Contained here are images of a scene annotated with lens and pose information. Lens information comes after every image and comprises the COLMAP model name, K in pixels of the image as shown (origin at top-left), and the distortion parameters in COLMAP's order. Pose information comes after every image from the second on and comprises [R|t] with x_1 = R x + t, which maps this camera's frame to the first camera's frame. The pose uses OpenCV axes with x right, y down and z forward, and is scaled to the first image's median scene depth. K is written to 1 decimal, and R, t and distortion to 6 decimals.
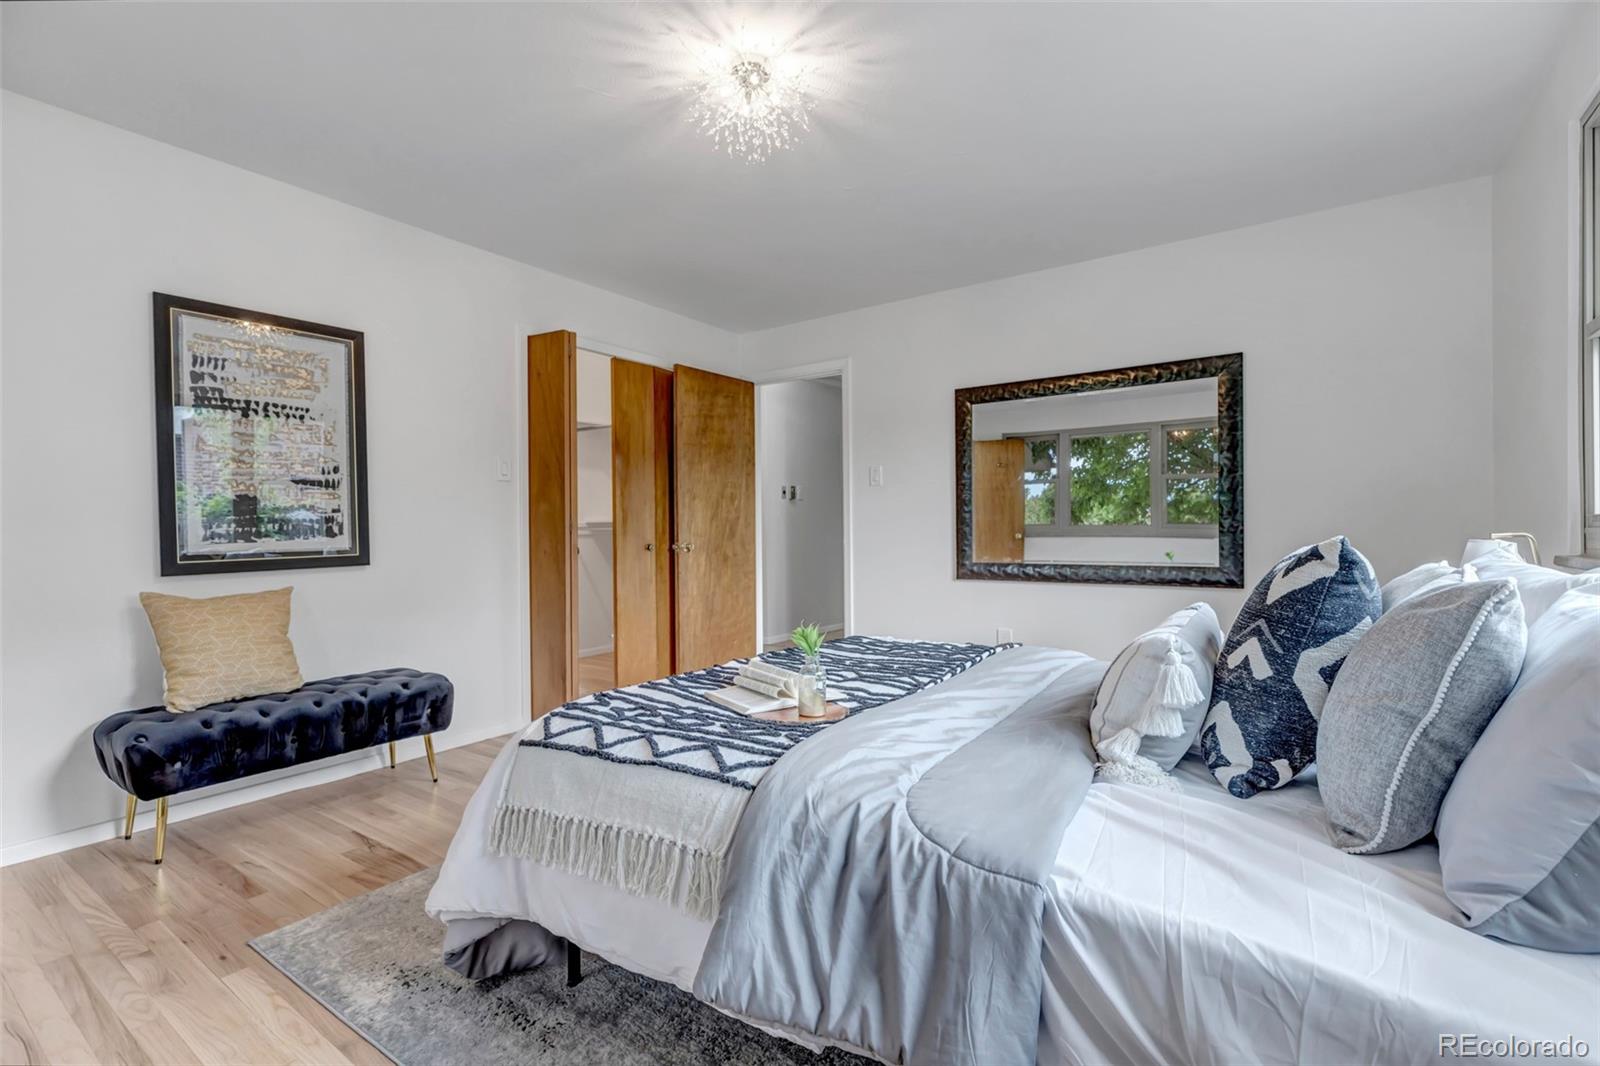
lens RADIAL K [[736.1, 0, 799.3], [0, 736.1, 532.0], [0, 0, 1]] dist [0.005216, -0.001926]
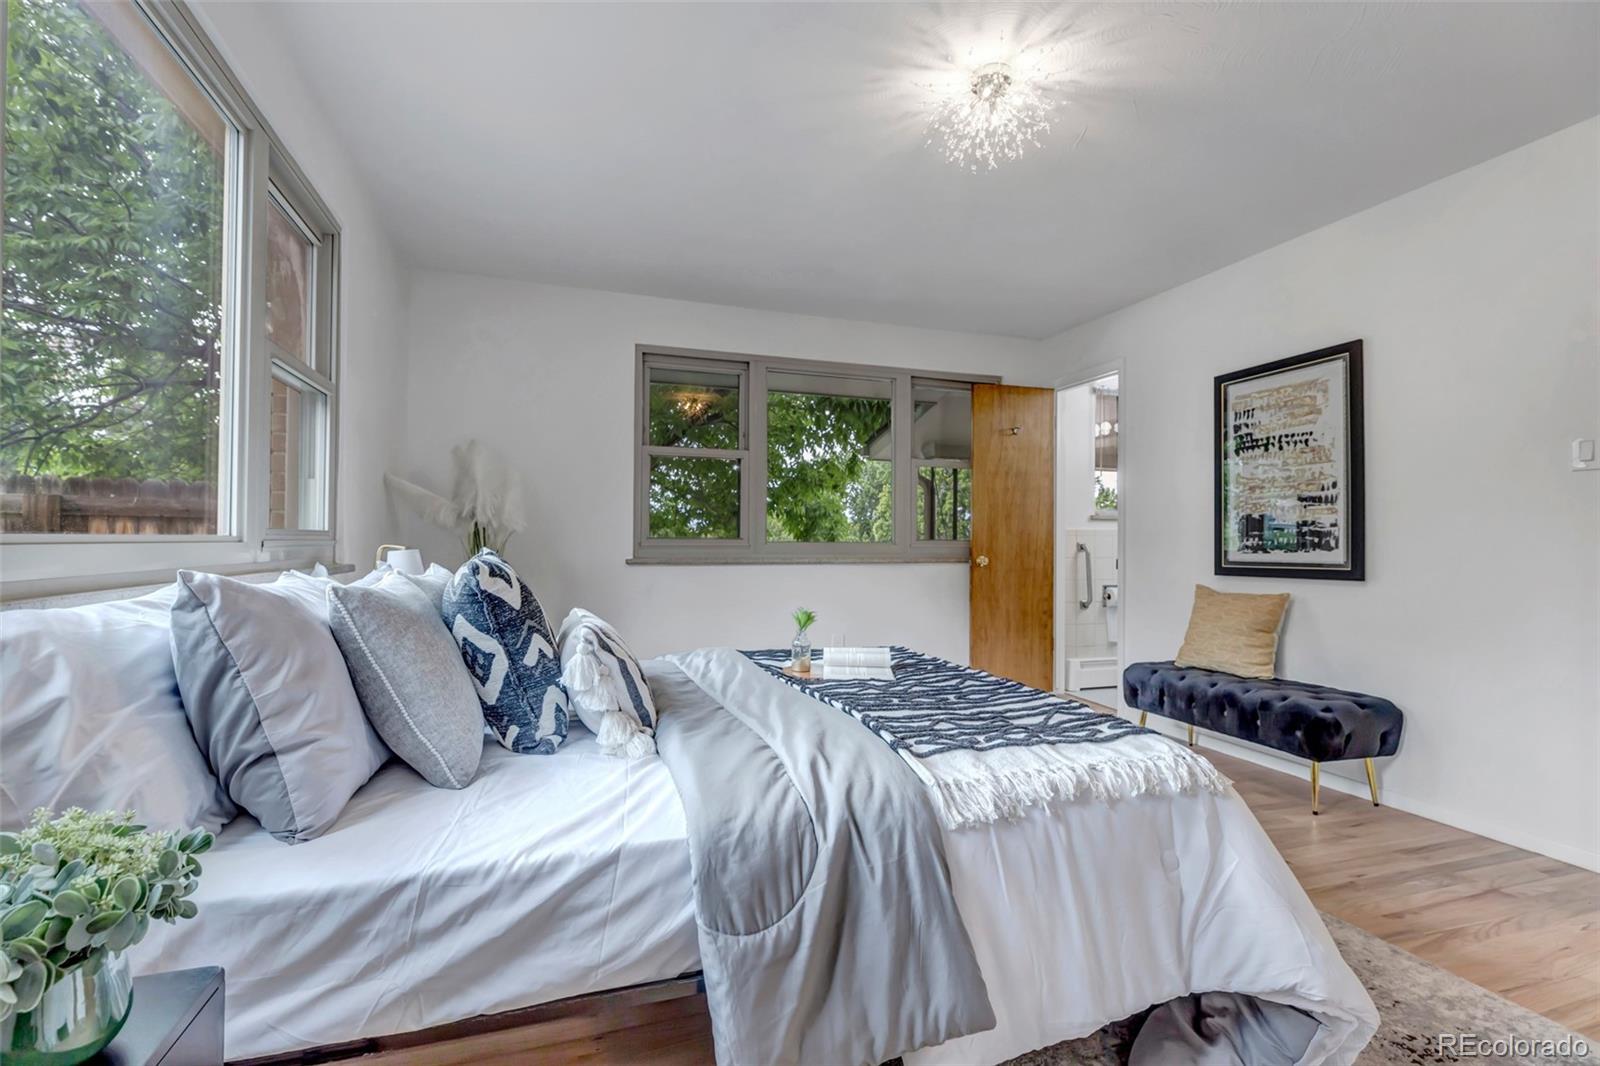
lens RADIAL K [[736.1, 0, 785.4], [0, 736.1, 532.5], [0, 0, 1]] dist [0.005216, -0.001926]
pose [[-0.608392, -0.007433, -0.793602, 0.675609], [-0.006215, 0.999970, -0.004601, -0.009731], [0.793612, 0.002133, -0.608420, 1.065845]]
